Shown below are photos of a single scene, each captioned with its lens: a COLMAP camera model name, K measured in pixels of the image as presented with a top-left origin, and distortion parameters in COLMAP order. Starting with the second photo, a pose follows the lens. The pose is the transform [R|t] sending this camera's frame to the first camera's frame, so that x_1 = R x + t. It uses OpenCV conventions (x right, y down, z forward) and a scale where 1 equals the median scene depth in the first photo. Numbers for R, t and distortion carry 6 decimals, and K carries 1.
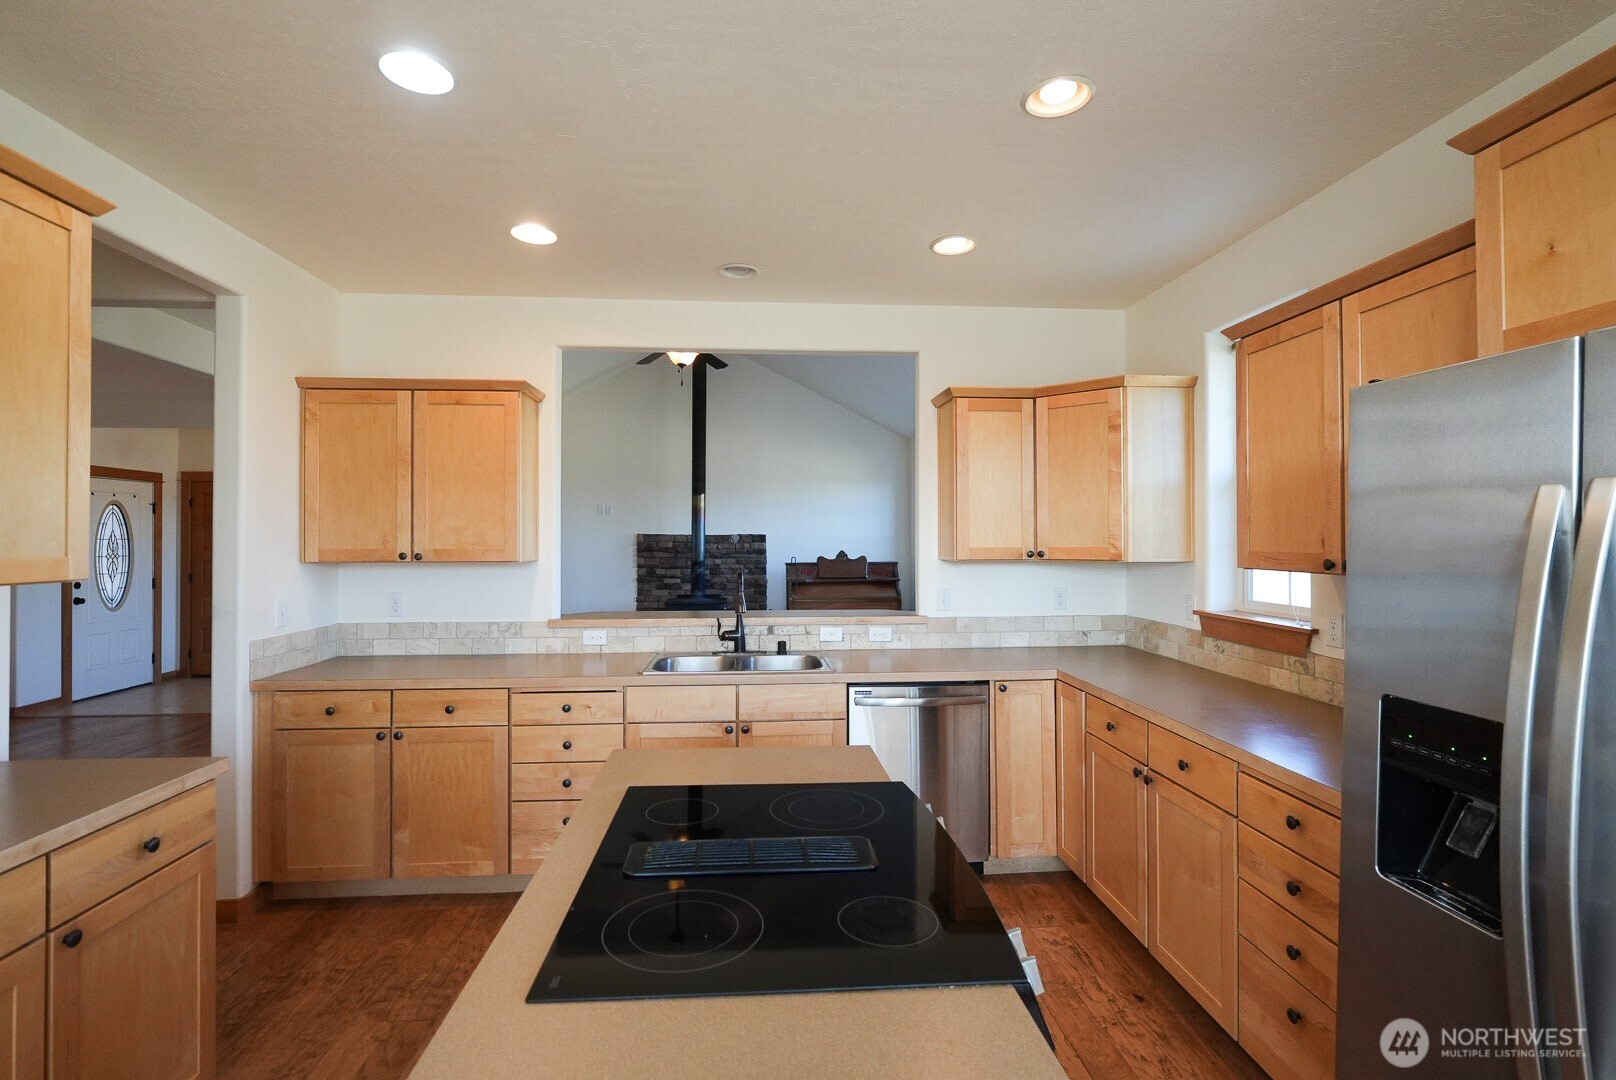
lens RADIAL K [[763.8, 0, 808.0], [0, 763.8, 540.0], [0, 0, 1]] dist [-0.000550, 0.000731]
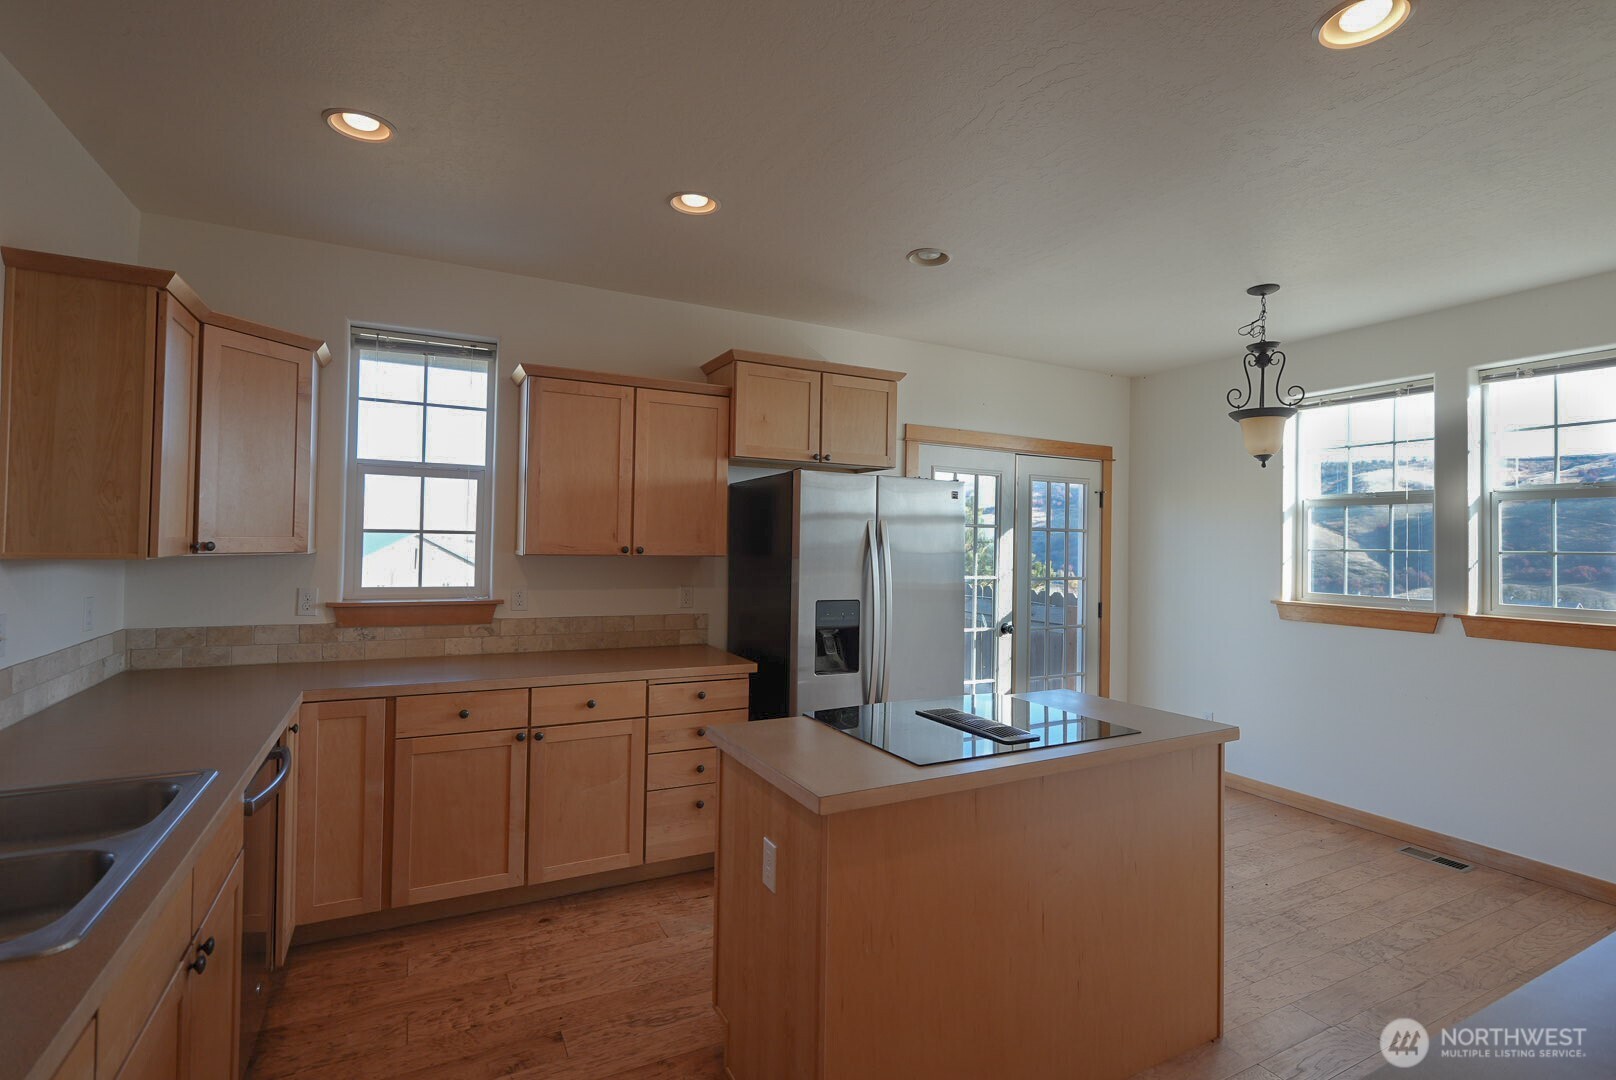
lens RADIAL K [[743.2, 0, 777.4], [0, 743.2, 539.6], [0, 0, 1]] dist [-0.002079, 0.000253]
pose [[-0.375725, -0.000997, 0.926731, -0.711699], [-0.016390, 0.999850, -0.005569, 0.009124], [-0.926586, -0.017281, -0.375685, 1.024876]]
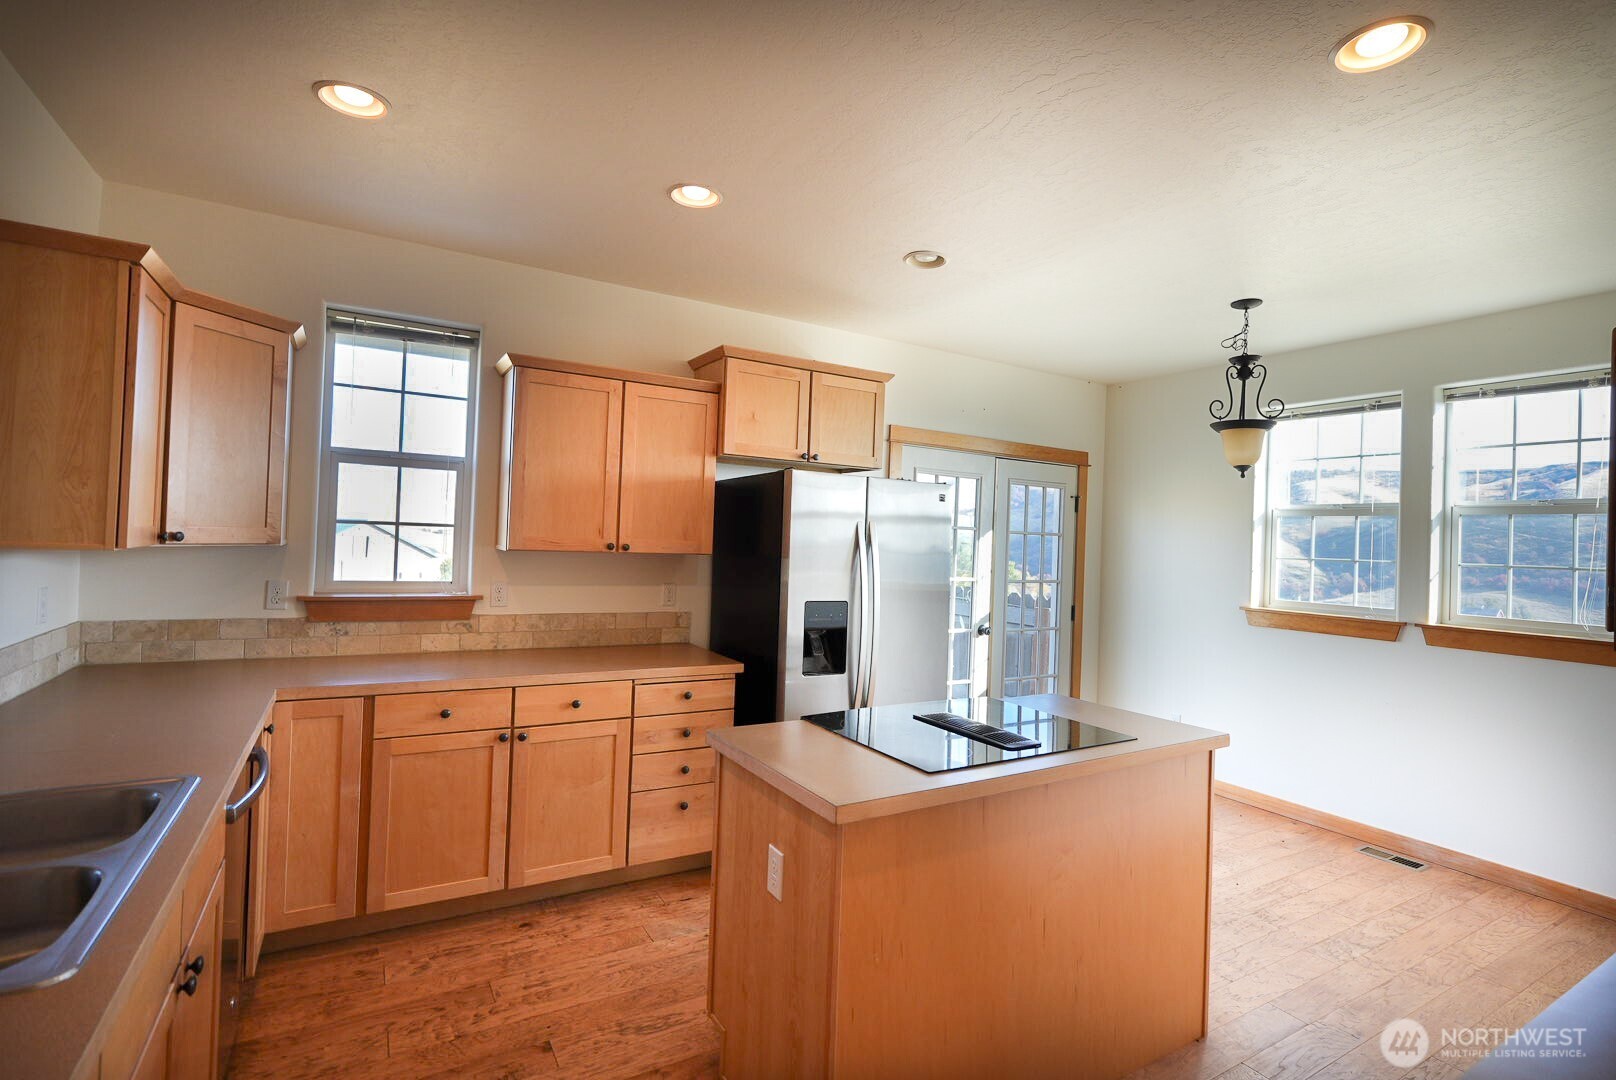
lens RADIAL K [[743.2, 0, 777.4], [0, 743.2, 539.6], [0, 0, 1]] dist [-0.002079, 0.000253]
pose [[-0.422870, -0.014900, 0.906068, -0.684288], [-0.035406, 0.999373, -0.000090, 0.002529], [-0.905498, -0.032118, -0.423133, 1.062373]]
